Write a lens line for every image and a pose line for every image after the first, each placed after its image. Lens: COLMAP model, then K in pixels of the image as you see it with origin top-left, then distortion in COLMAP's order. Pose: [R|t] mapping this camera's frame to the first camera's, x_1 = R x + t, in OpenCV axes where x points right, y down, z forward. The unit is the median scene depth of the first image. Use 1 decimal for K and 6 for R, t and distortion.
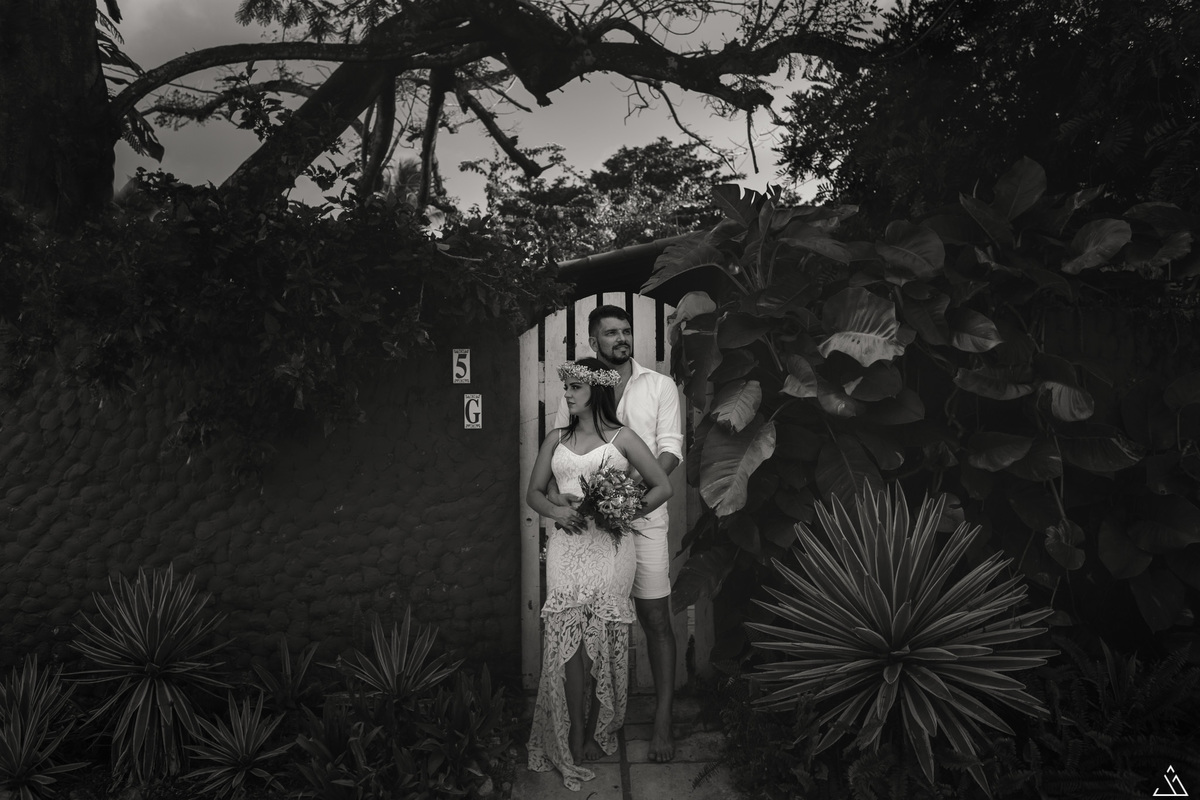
lens RADIAL K [[957.3, 0, 600.0], [0, 957.3, 400.0], [0, 0, 1]] dist [-0.099417, 0.126667]
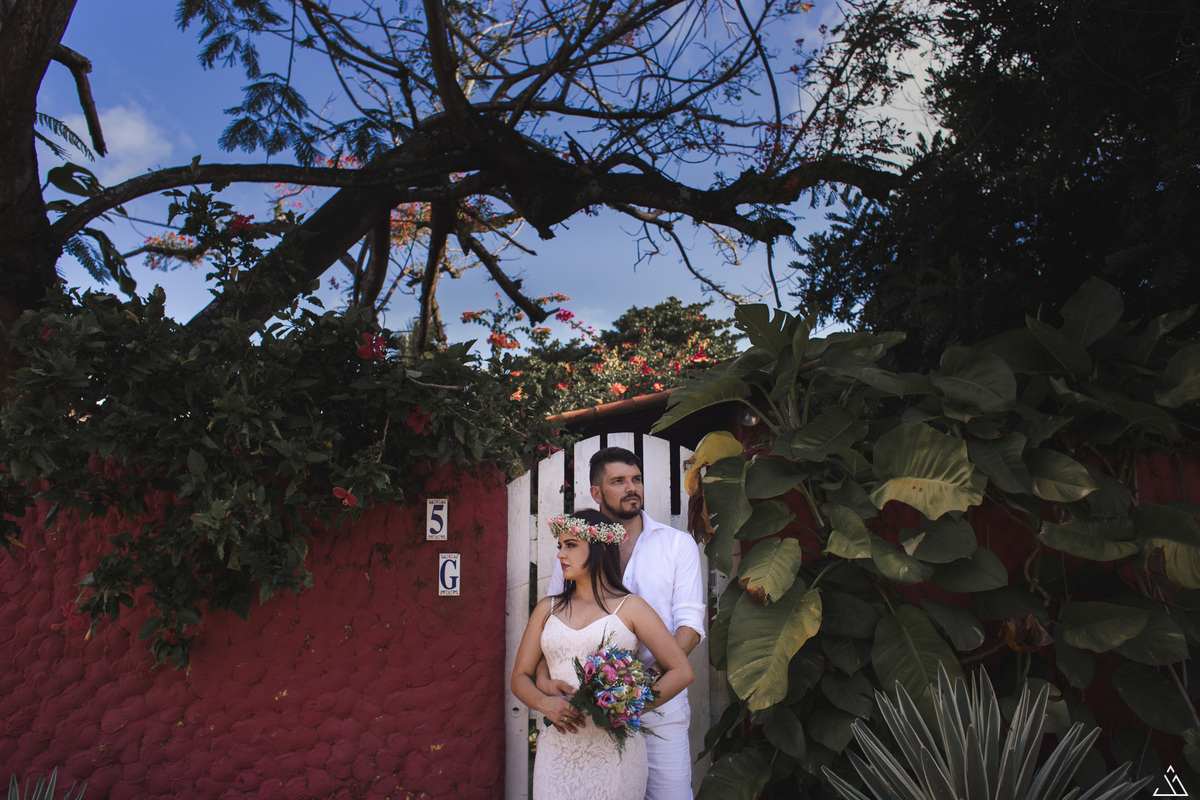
lens RADIAL K [[957.3, 0, 600.0], [0, 957.3, 400.0], [0, 0, 1]] dist [-0.099417, 0.126667]
pose [[0.999938, 0.001938, -0.010955, 0.005814], [-0.003730, 0.986109, -0.166056, -0.000732], [0.010481, 0.166086, 0.986055, 0.166213]]
